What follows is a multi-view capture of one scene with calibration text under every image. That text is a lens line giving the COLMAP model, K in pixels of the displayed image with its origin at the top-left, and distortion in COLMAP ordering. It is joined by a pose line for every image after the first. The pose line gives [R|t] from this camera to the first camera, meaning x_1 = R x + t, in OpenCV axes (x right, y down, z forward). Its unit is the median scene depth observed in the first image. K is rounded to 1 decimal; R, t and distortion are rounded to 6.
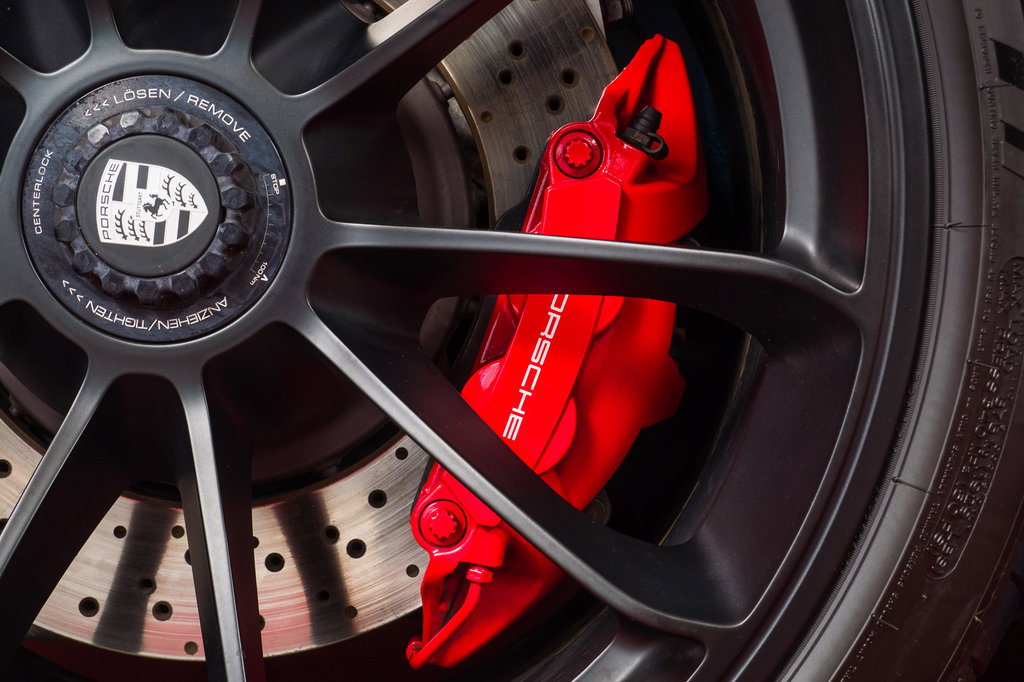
lens RADIAL K [[1590.9, 0, 512.0], [0, 1590.9, 341.0], [0, 0, 1]] dist [0.026839, 0.063425]
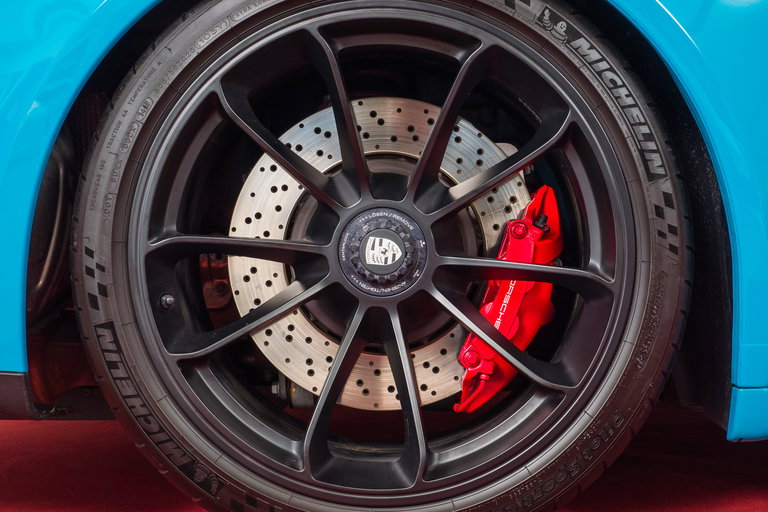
lens RADIAL K [[1196.7, 0, 384.6], [0, 1196.7, 228.7], [0, 0, 1]] dist [-0.008641, -0.009881]
pose [[0.999937, 0.002809, -0.010906, -0.195007], [-0.003240, 0.999204, -0.039755, -0.036985], [0.010786, 0.039788, 0.999150, -1.278892]]
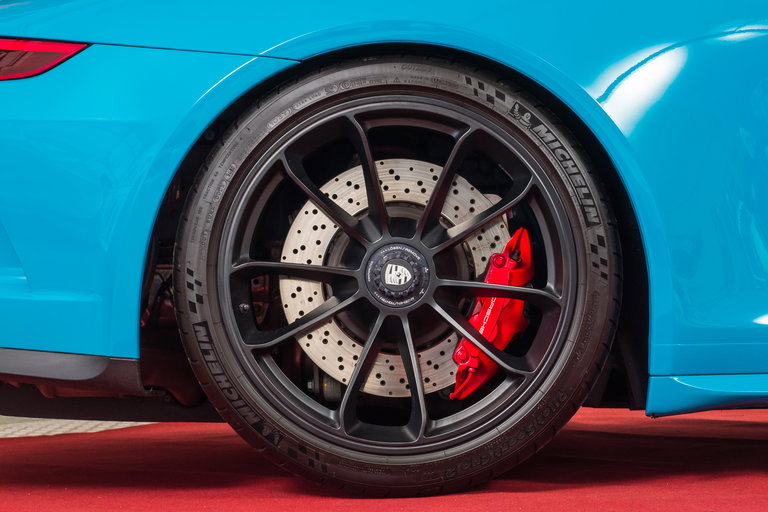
lens RADIAL K [[2218.5, 0, 384.0], [0, 2218.5, 256.0], [0, 0, 1]] dist [0.031832, 0.038586]
pose [[0.999754, 0.016817, -0.014477, -0.175500], [-0.017477, 0.998755, -0.046720, 0.138022], [0.013673, 0.046961, 0.998803, -4.808145]]
